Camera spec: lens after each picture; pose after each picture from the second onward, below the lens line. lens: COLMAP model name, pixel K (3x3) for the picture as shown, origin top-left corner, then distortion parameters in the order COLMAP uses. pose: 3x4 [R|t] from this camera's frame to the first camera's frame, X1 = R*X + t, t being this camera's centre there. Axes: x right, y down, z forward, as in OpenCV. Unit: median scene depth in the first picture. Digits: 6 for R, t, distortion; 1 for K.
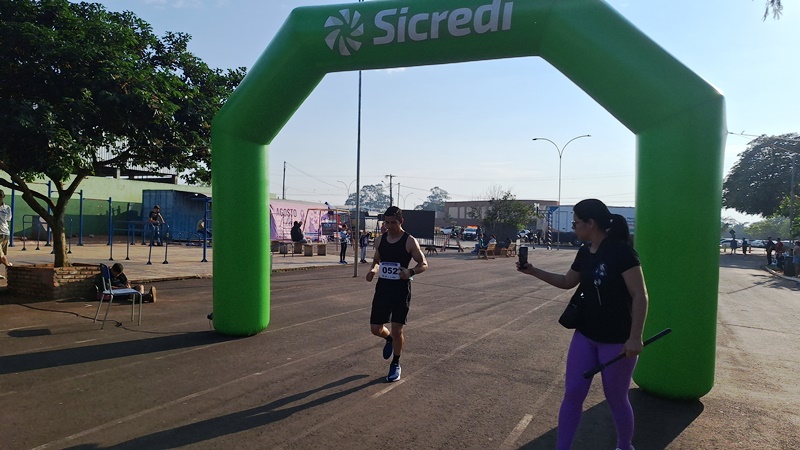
lens RADIAL K [[538.6, 0, 396.4], [0, 538.6, 229.9], [0, 0, 1]] dist [0.086802, -0.108717]
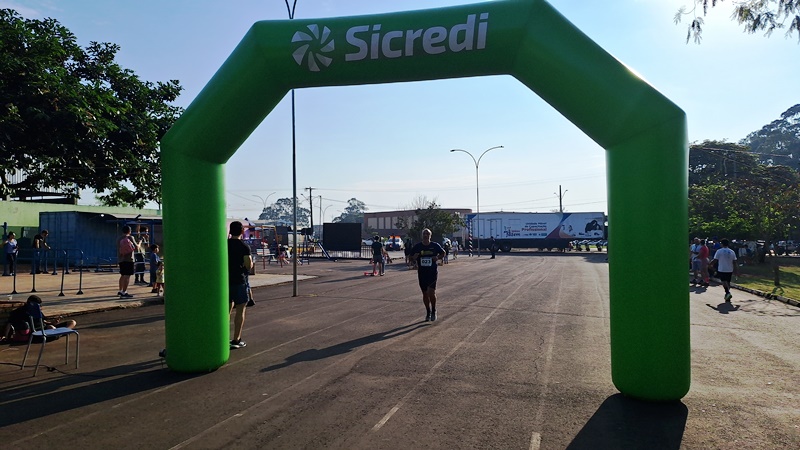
lens RADIAL K [[539.4, 0, 397.2], [0, 539.4, 215.2], [0, 0, 1]] dist [0.078460, -0.083376]
pose [[0.986022, -0.033415, 0.163232, -0.074645], [0.041042, 0.998206, -0.043582, -0.010589], [-0.161483, 0.049672, 0.985625, 0.021970]]
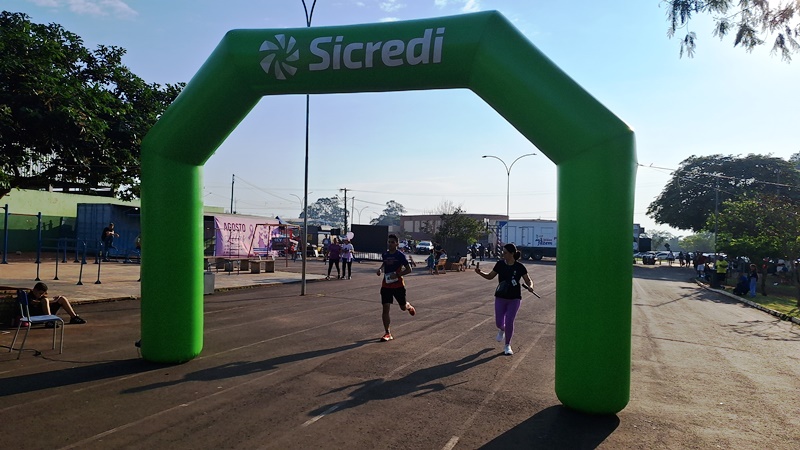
lens RADIAL K [[538.4, 0, 412.7], [0, 538.4, 231.0], [0, 0, 1]] dist [0.068146, -0.069080]
pose [[0.994043, 0.001285, 0.108984, 0.024925], [0.000998, 0.999781, -0.020894, -0.013937], [-0.108987, 0.020878, 0.993824, -0.009546]]
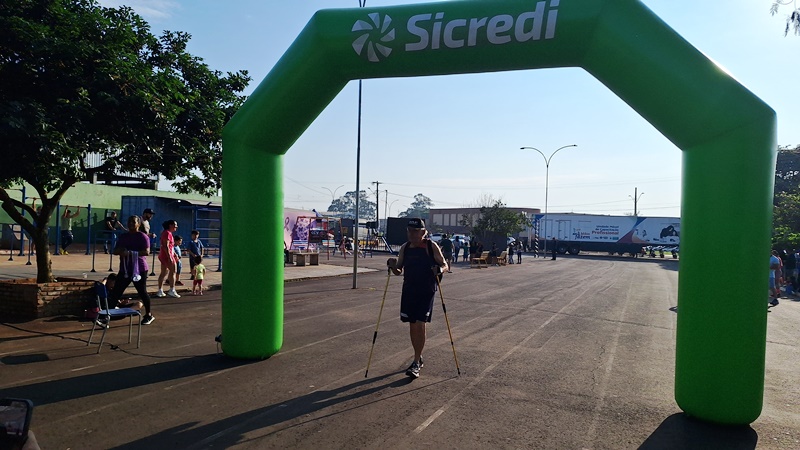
lens RADIAL K [[538.2, 0, 410.8], [0, 538.2, 228.6], [0, 0, 1]] dist [0.084055, -0.097060]
pose [[0.997883, 0.004400, 0.064890, -0.058033], [-0.003555, 0.999907, -0.013130, -0.012383], [-0.064942, 0.012871, 0.997806, 0.039555]]
